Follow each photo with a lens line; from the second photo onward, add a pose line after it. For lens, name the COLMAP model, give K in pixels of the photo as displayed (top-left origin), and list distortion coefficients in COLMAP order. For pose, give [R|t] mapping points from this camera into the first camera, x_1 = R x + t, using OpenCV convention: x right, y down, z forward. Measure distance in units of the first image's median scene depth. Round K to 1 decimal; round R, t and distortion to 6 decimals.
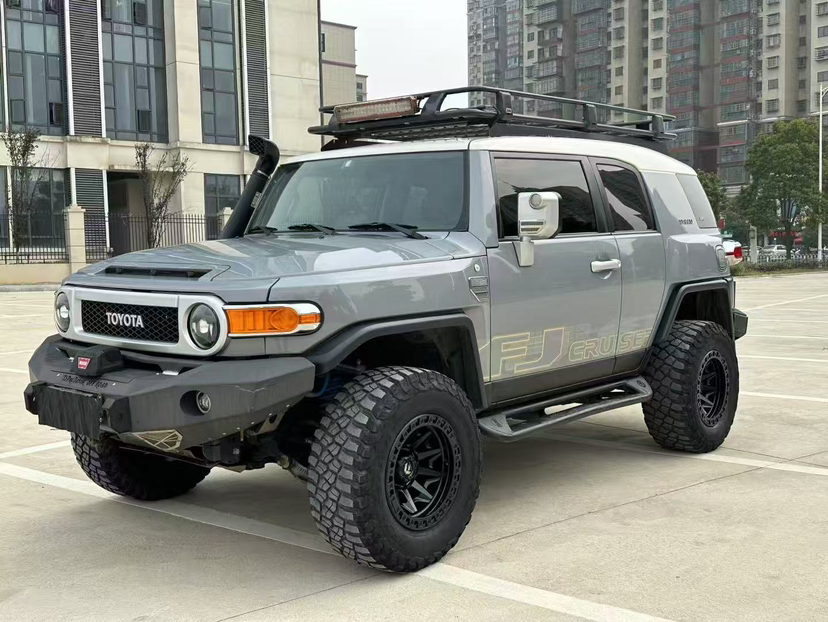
lens RADIAL K [[987.7, 0, 414.0], [0, 987.7, 311.0], [0, 0, 1]] dist [0.089568, 0.007271]
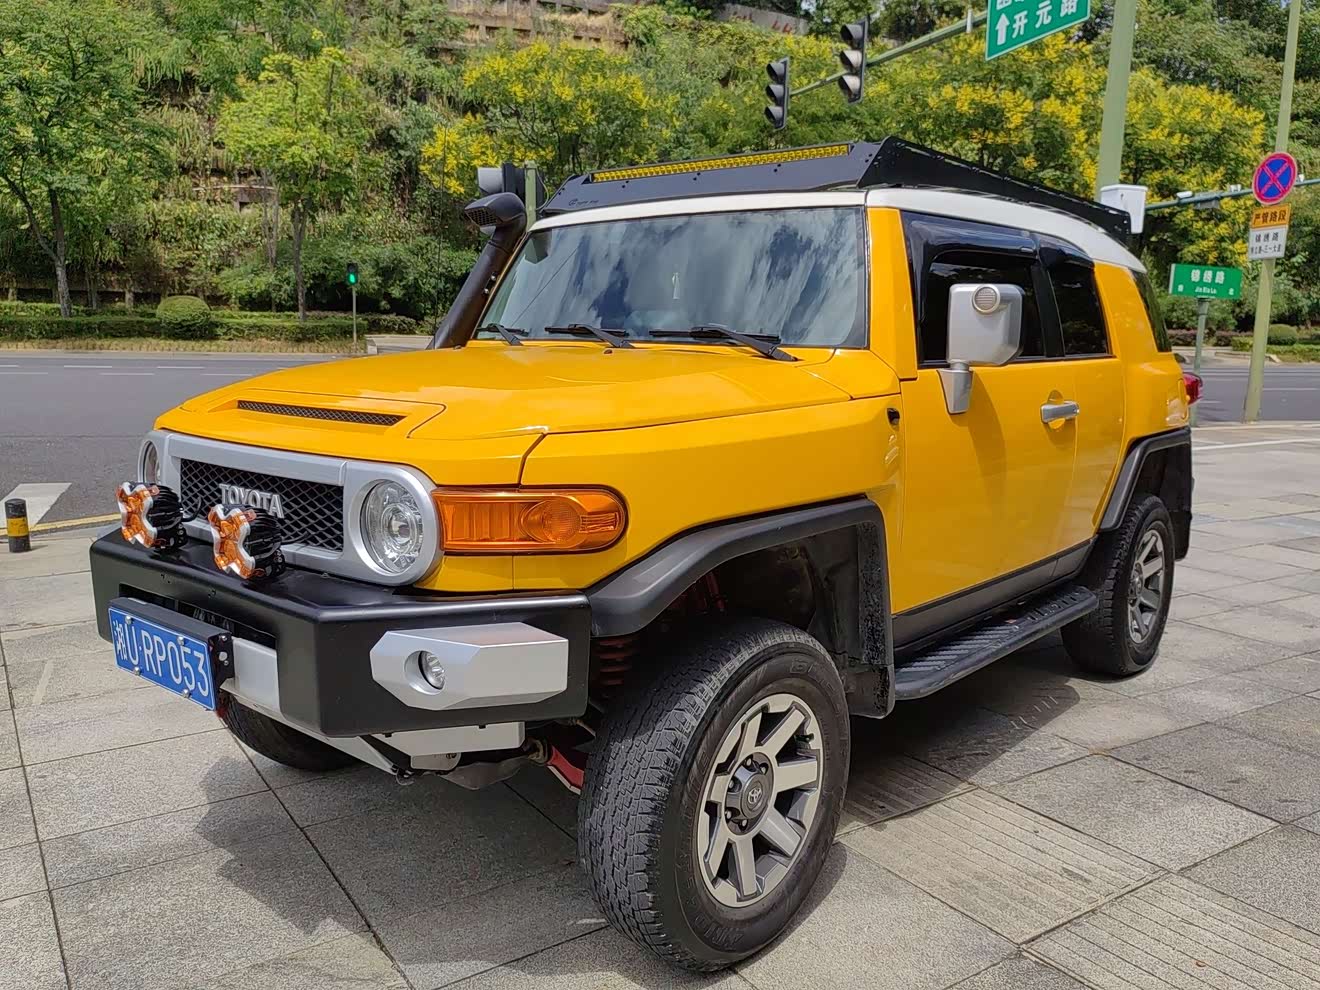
lens RADIAL K [[1117.1, 0, 627.0], [0, 1117.1, 462.2], [0, 0, 1]] dist [-0.007147, -0.002243]
pose [[0.999627, 0.025189, -0.010589, -0.074575], [-0.024897, 0.999330, 0.026824, -0.030336], [0.011258, -0.026551, 0.999584, 0.367536]]
